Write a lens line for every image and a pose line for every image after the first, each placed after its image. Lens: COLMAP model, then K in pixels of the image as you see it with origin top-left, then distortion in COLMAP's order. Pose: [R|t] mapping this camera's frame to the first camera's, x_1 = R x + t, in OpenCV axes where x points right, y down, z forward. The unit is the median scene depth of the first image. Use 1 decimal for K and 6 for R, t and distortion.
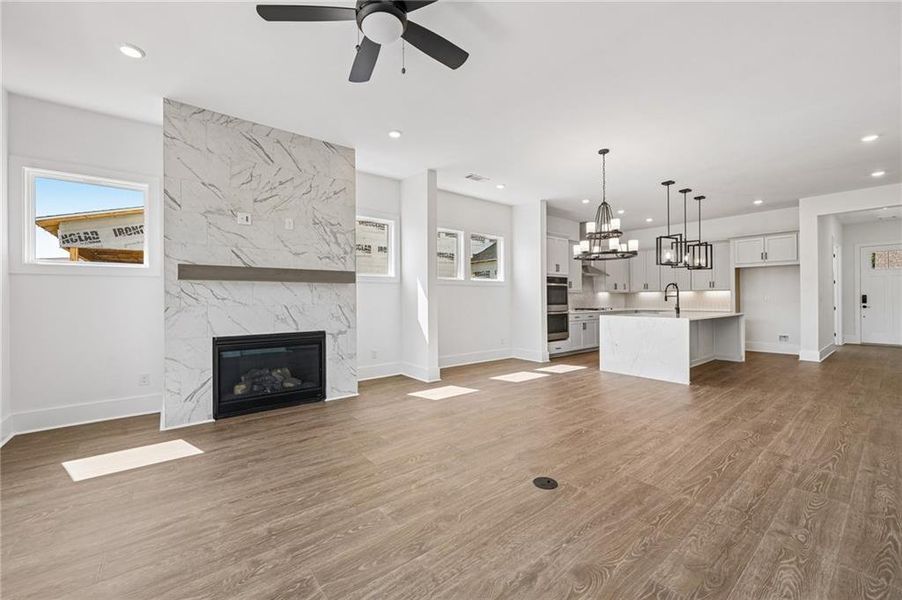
lens RADIAL K [[364.4, 0, 459.8], [0, 364.4, 297.2], [0, 0, 1]] dist [-0.001765, -0.000231]
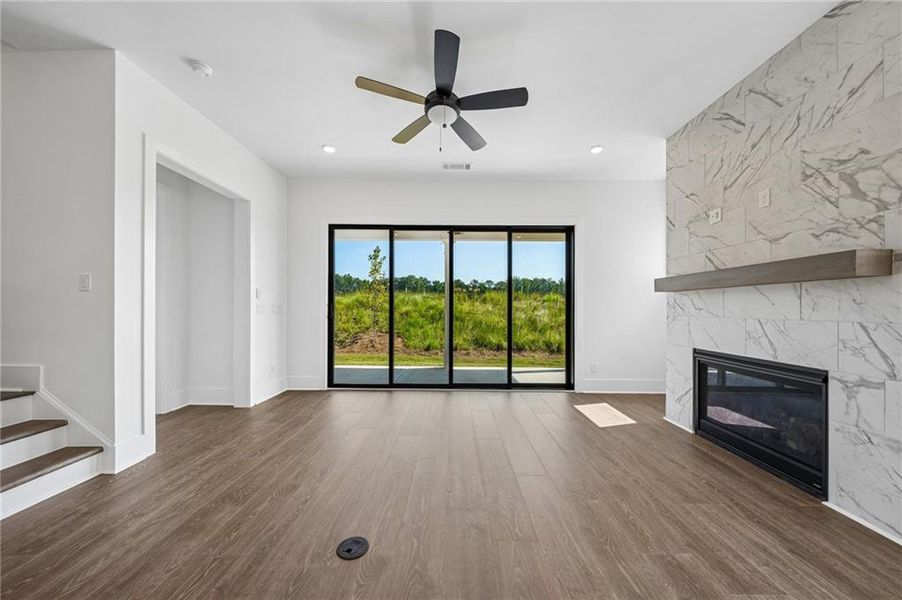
lens RADIAL K [[326.6, 0, 449.3], [0, 326.6, 304.1], [0, 0, 1]] dist [-0.002148, -0.000228]
pose [[-0.668624, -0.006748, -0.743570, 0.375014], [0.000458, 0.999955, -0.009487, -0.000093], [0.743600, -0.006684, -0.668591, 0.984110]]
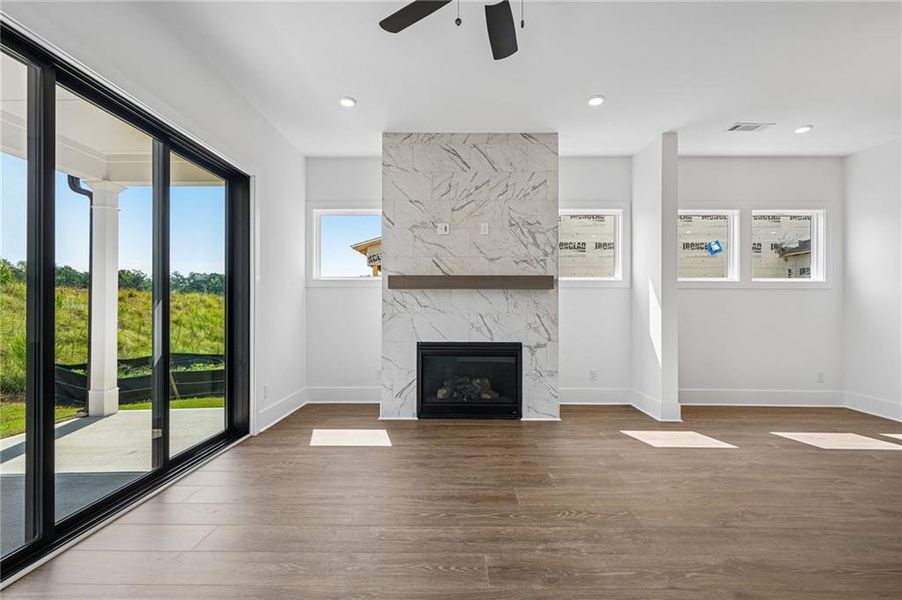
lens RADIAL K [[415.3, 0, 456.9], [0, 415.3, 304.4], [0, 0, 1]] dist [0.001625, -0.000533]
pose [[0.766746, 0.003717, -0.641940, 0.182483], [-0.005270, 0.999986, -0.000505, -0.000699], [0.641929, 0.003770, 0.766755, 0.115760]]
